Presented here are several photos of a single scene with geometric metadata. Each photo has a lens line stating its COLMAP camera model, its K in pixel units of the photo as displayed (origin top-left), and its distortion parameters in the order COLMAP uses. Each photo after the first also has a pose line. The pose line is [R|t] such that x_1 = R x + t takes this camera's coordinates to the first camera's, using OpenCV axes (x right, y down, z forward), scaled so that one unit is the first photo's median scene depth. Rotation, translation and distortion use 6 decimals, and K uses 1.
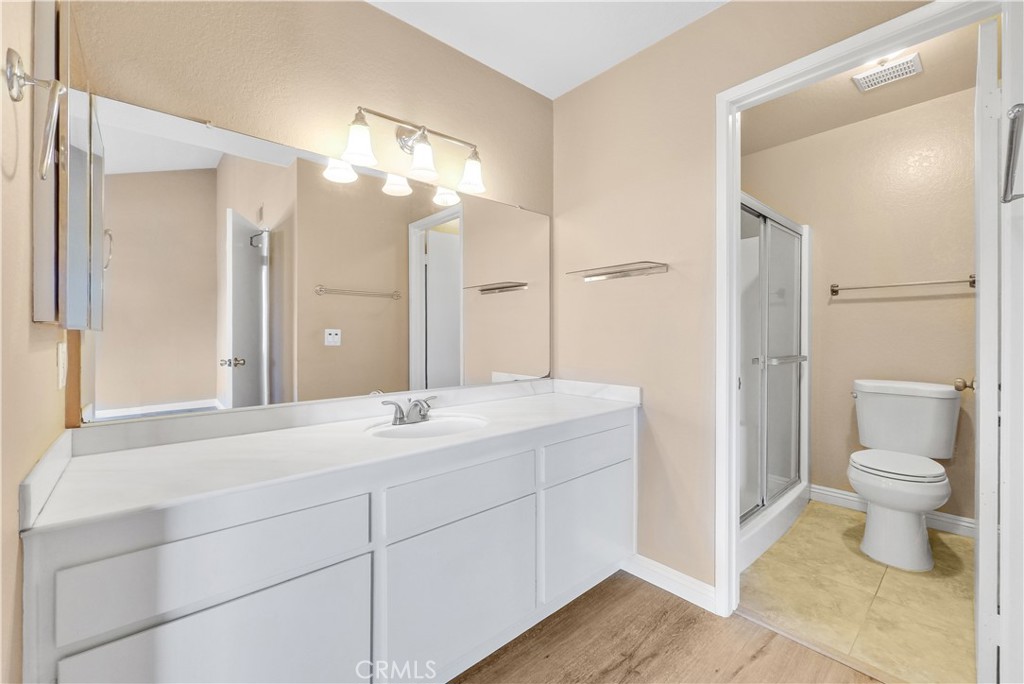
lens RADIAL K [[418.9, 0, 514.2], [0, 418.9, 345.4], [0, 0, 1]] dist [-0.000814, -0.001667]
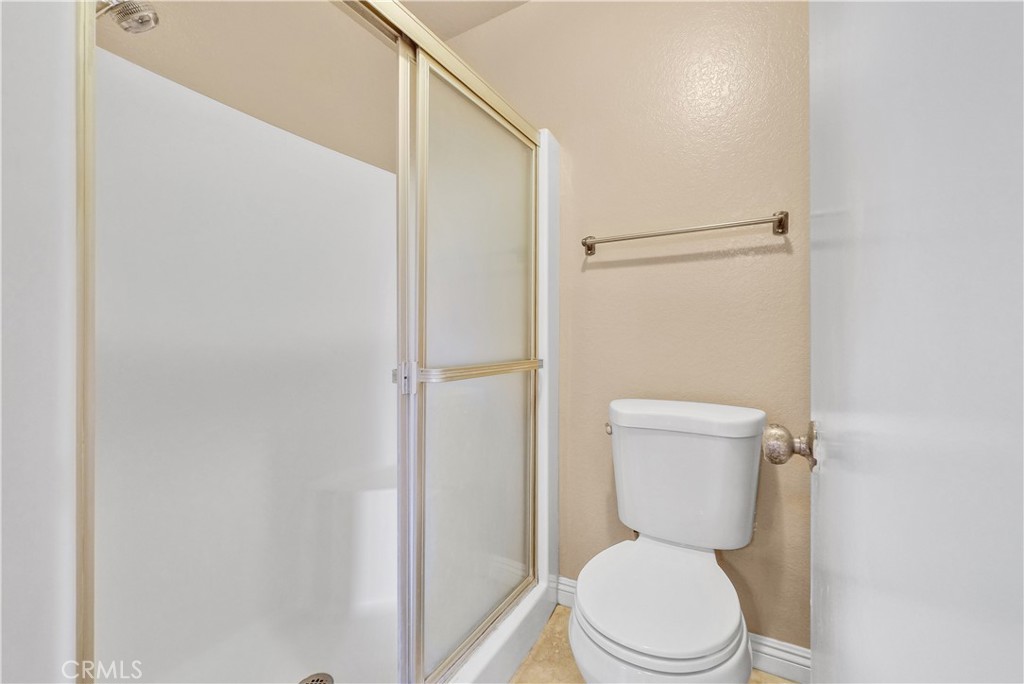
lens RADIAL K [[418.9, 0, 511.1], [0, 418.9, 346.2], [0, 0, 1]] dist [-0.000814, -0.001667]
pose [[0.954599, -0.002517, 0.297882, 0.504941], [0.003103, 0.999994, -0.001496, 0.009329], [-0.297876, 0.002352, 0.954602, 0.492095]]
